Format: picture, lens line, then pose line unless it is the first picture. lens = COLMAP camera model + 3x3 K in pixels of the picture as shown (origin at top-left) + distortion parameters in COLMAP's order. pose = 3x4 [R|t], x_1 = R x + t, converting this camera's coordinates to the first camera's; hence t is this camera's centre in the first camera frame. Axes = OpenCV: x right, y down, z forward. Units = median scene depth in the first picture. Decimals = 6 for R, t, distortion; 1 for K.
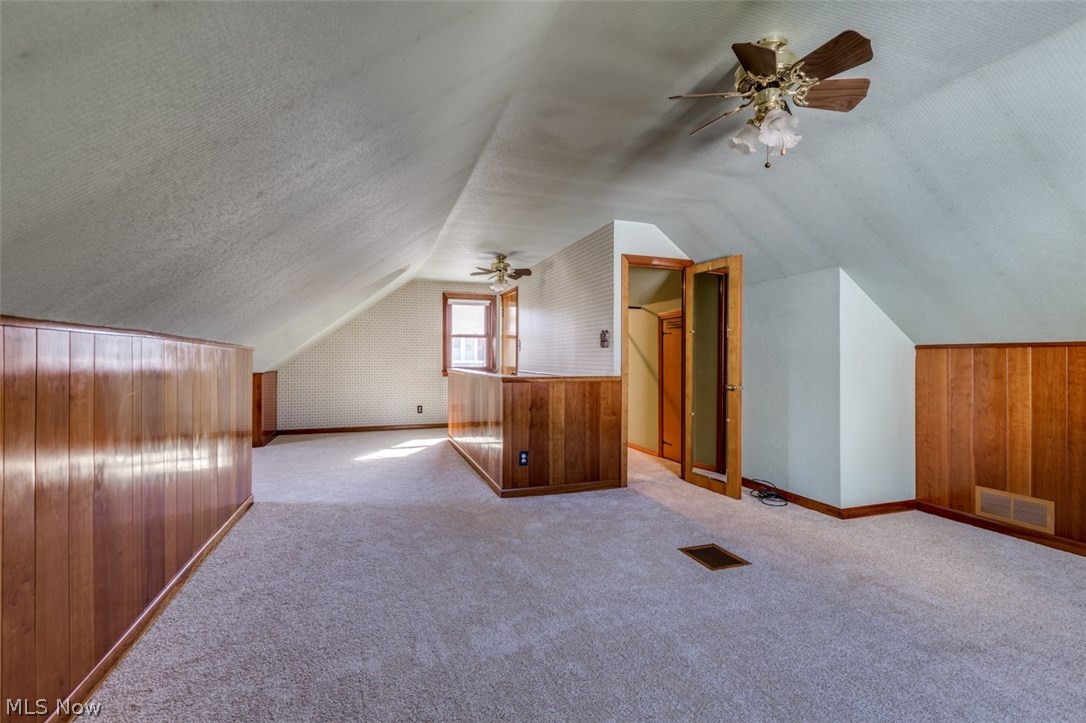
lens RADIAL K [[482.5, 0, 541.4], [0, 482.5, 363.0], [0, 0, 1]] dist [0.003130, -0.000768]
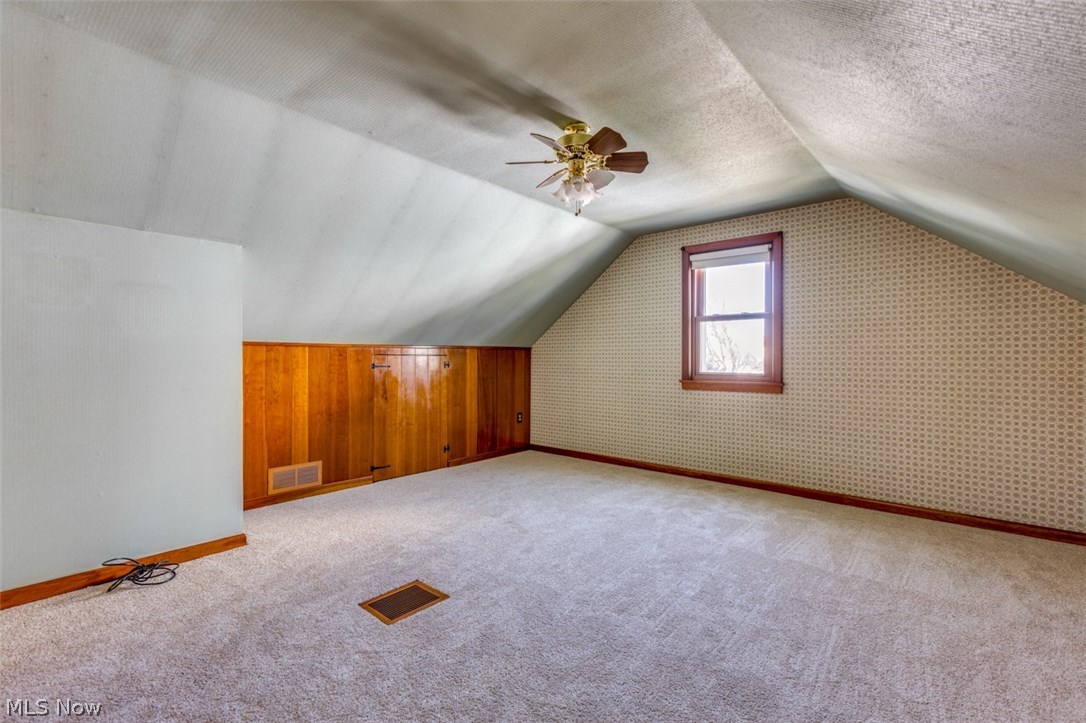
lens RADIAL K [[482.5, 0, 539.9], [0, 482.5, 360.1], [0, 0, 1]] dist [0.003130, -0.000768]
pose [[-0.492438, -0.006999, 0.870319, -0.290755], [0.001338, 0.999960, 0.008798, -0.005383], [-0.870346, 0.005497, -0.492409, 0.766899]]
